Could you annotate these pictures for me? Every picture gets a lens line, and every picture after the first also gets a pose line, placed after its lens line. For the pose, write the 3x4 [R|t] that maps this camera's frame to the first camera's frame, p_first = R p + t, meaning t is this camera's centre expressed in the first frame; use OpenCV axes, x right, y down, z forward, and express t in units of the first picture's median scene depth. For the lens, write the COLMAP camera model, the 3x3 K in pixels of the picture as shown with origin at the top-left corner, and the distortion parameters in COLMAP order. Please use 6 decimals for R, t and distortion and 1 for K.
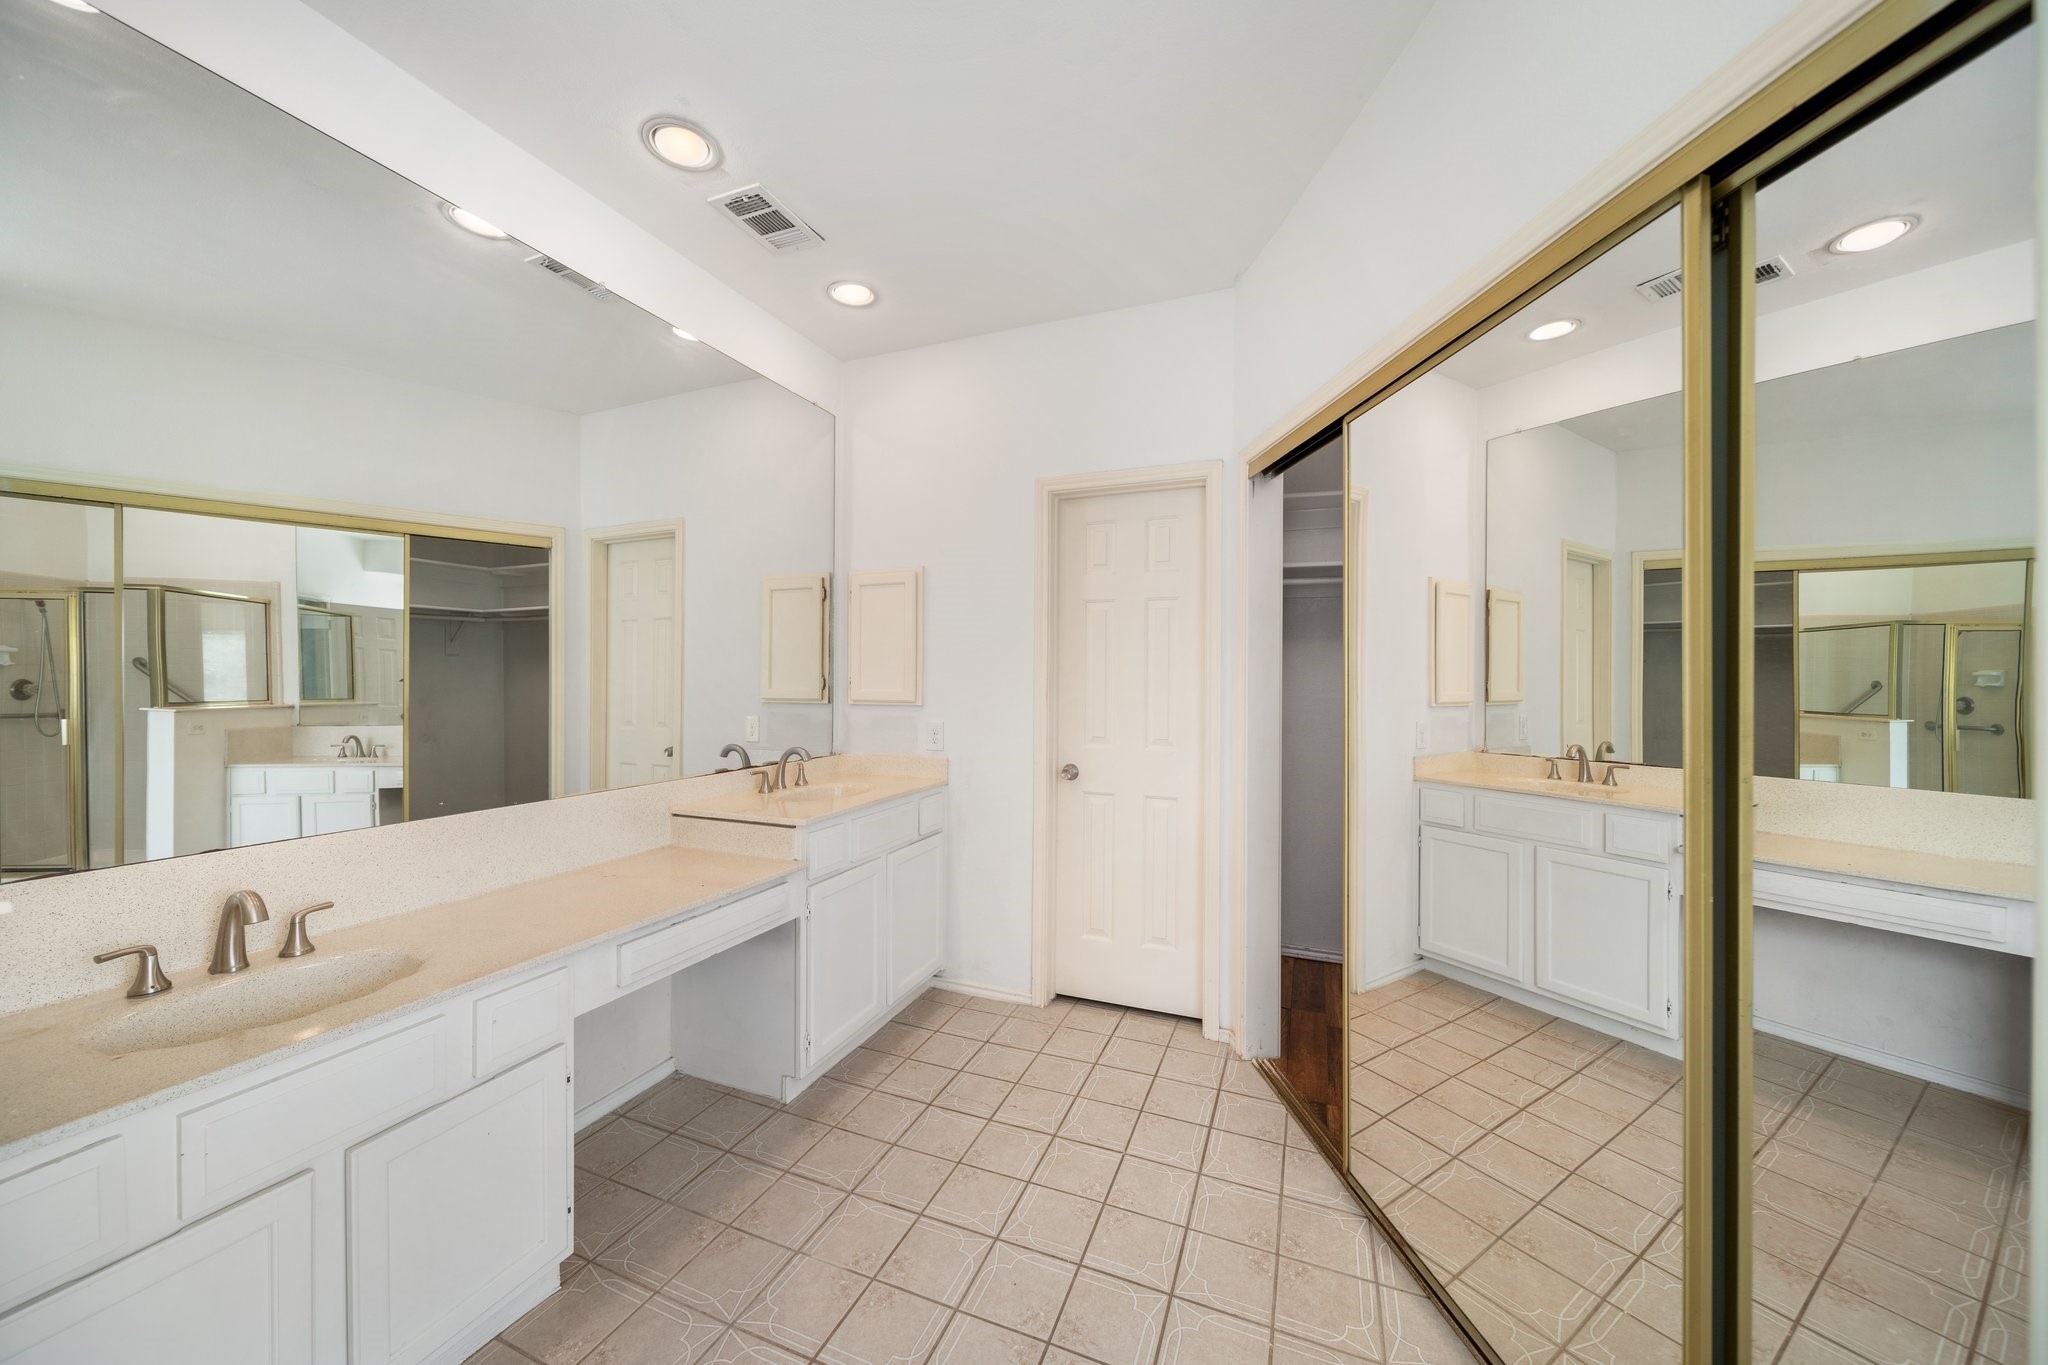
lens RADIAL K [[728.3, 0, 1024.6], [0, 728.3, 677.3], [0, 0, 1]] dist [-0.001916, -0.000227]
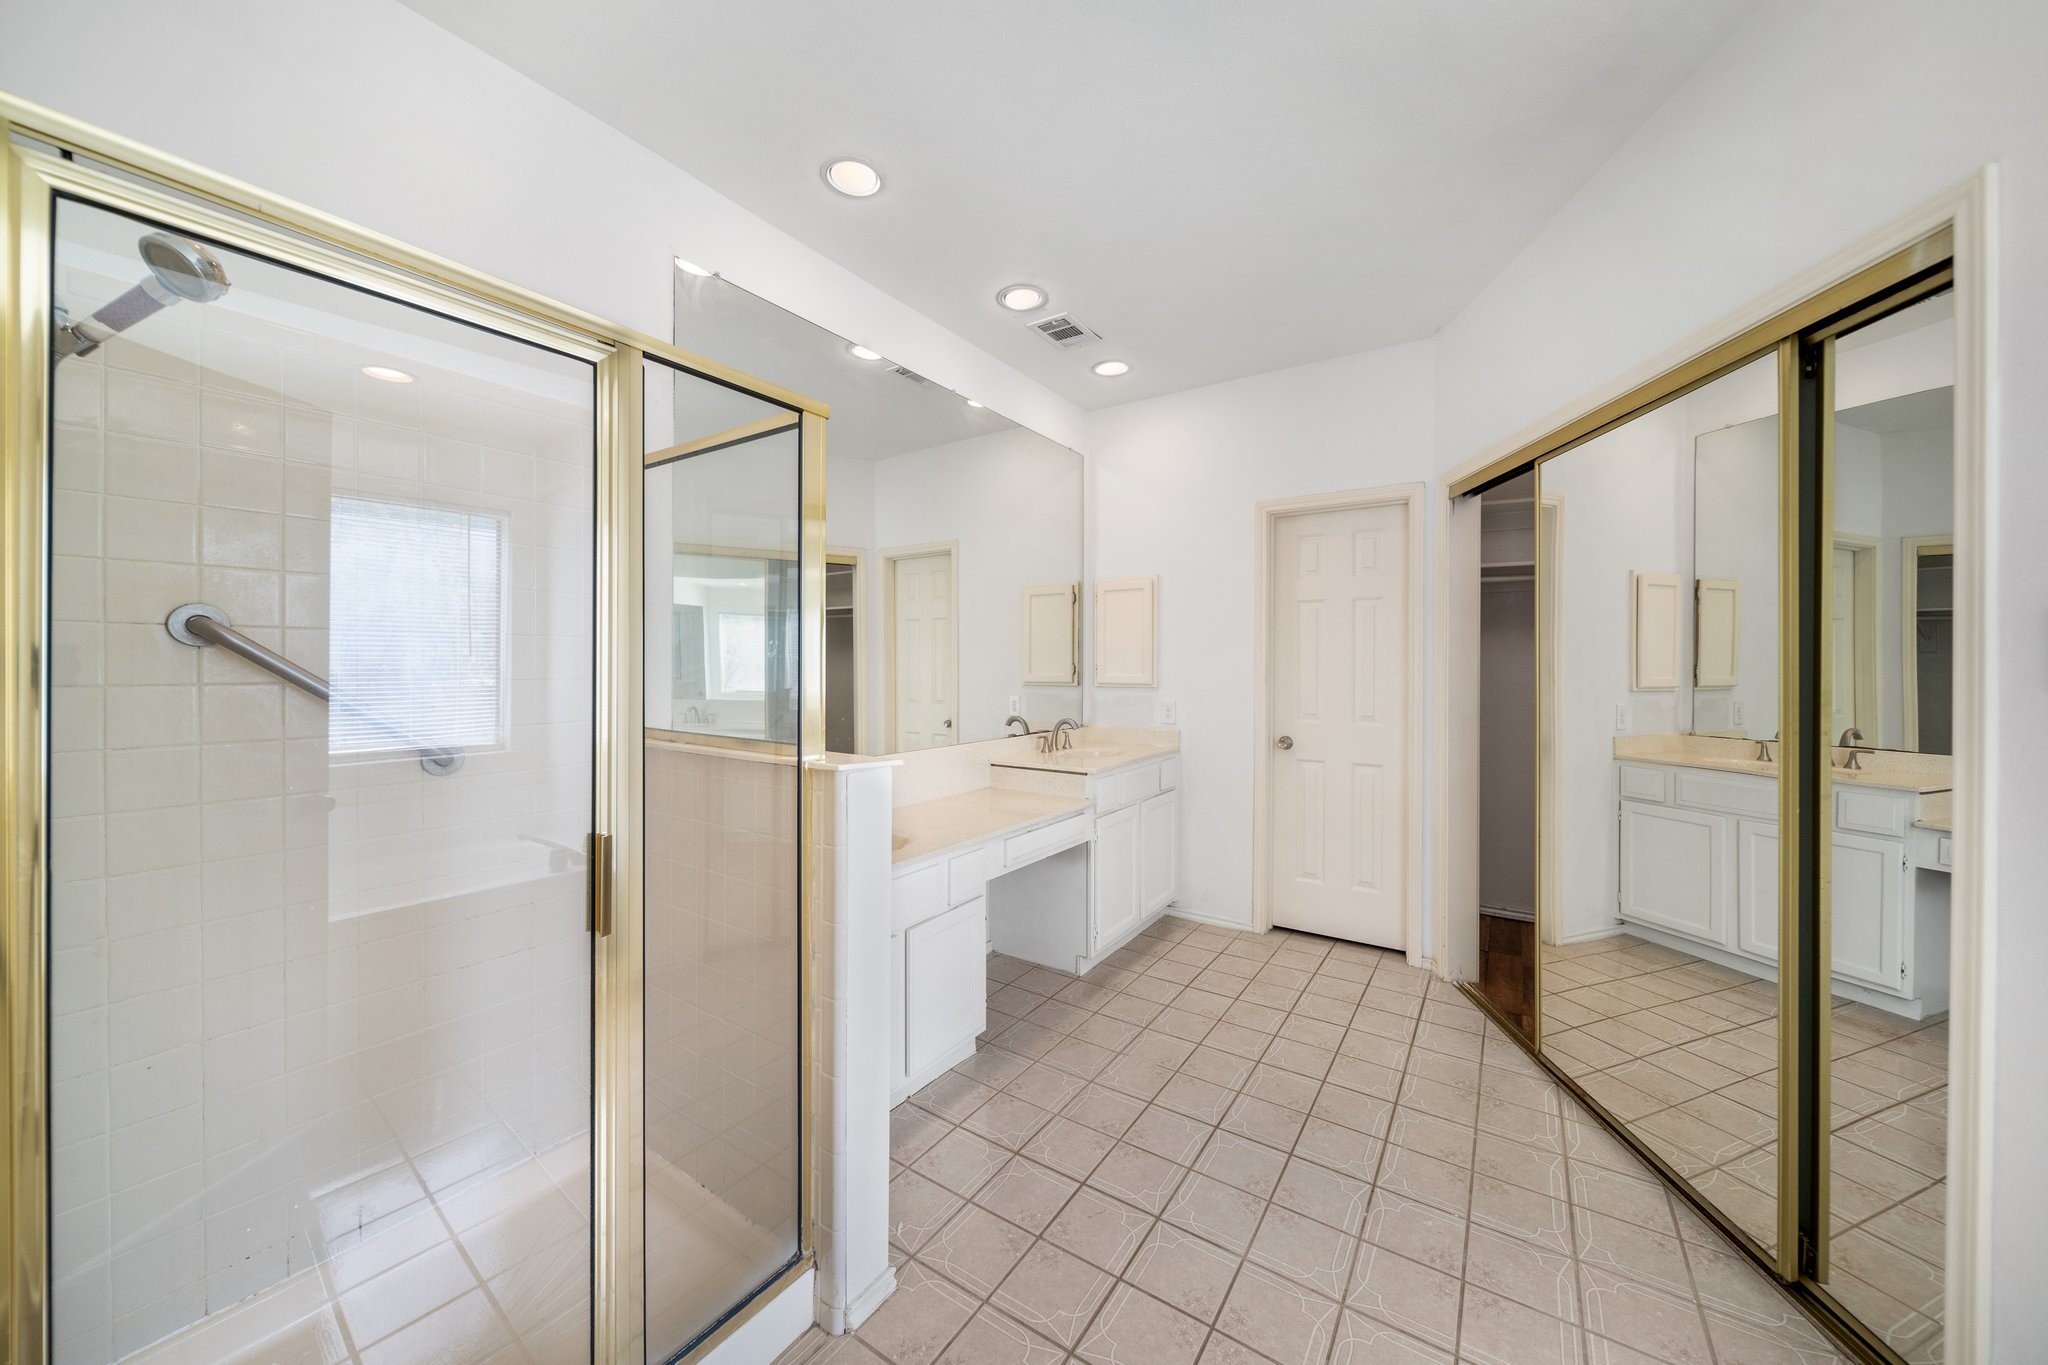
lens RADIAL K [[722.7, 0, 1021.7], [0, 722.7, 664.7], [0, 0, 1]] dist [-0.011119, -0.000011]
pose [[0.975907, -0.001580, -0.218182, -0.108341], [0.002078, 0.999996, 0.002053, -0.002852], [0.218177, -0.002456, 0.975906, -0.275251]]
